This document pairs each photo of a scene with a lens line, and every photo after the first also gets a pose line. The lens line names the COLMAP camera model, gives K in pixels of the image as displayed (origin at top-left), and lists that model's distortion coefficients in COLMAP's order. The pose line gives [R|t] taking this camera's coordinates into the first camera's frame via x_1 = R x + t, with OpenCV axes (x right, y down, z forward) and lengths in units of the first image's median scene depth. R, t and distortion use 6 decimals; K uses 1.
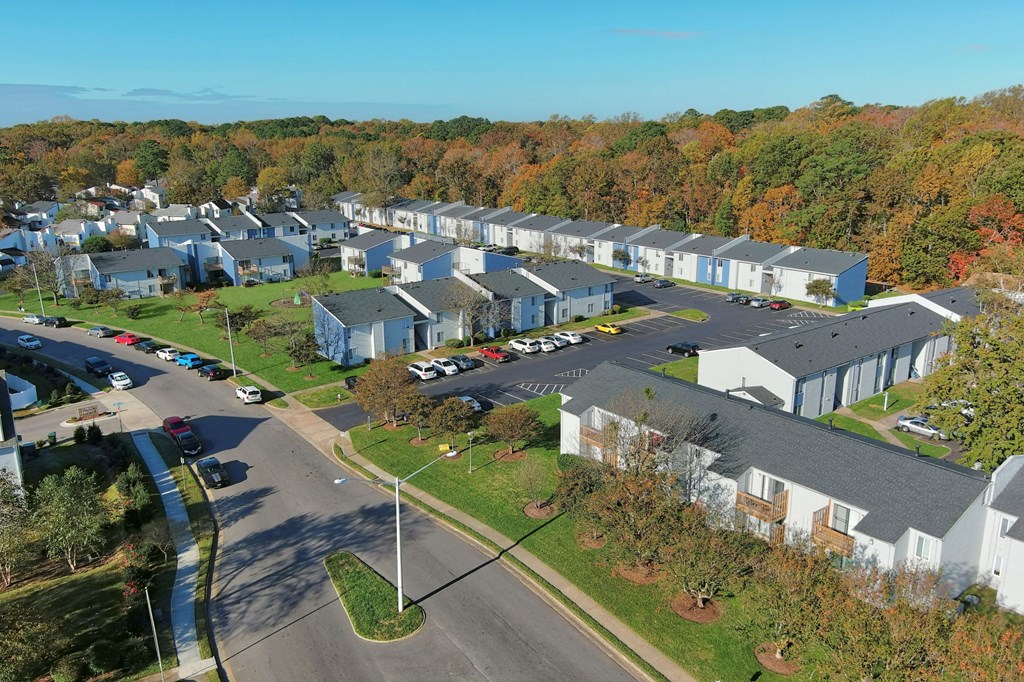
lens RADIAL K [[758.7, 0, 512.0], [0, 758.7, 341.0], [0, 0, 1]] dist [0.002793, 0.001004]
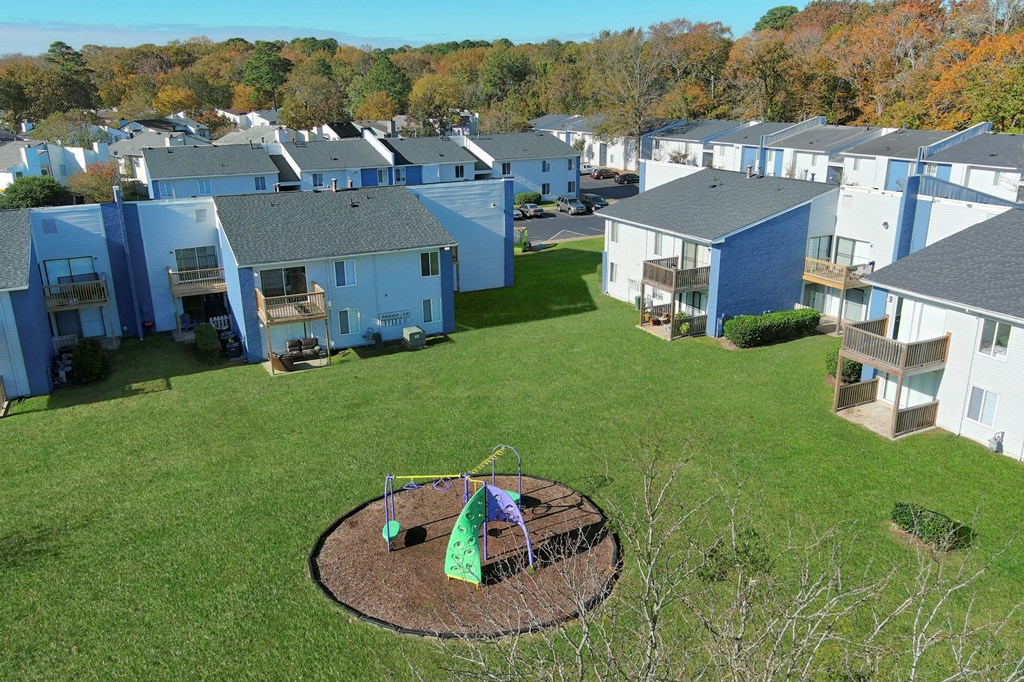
lens RADIAL K [[758.7, 0, 512.0], [0, 758.7, 341.0], [0, 0, 1]] dist [0.002793, 0.001004]
pose [[0.977005, 0.063120, -0.203657, -0.158471], [-0.052119, 0.996900, 0.058942, -0.073733], [0.206746, -0.046972, 0.977266, 0.551491]]
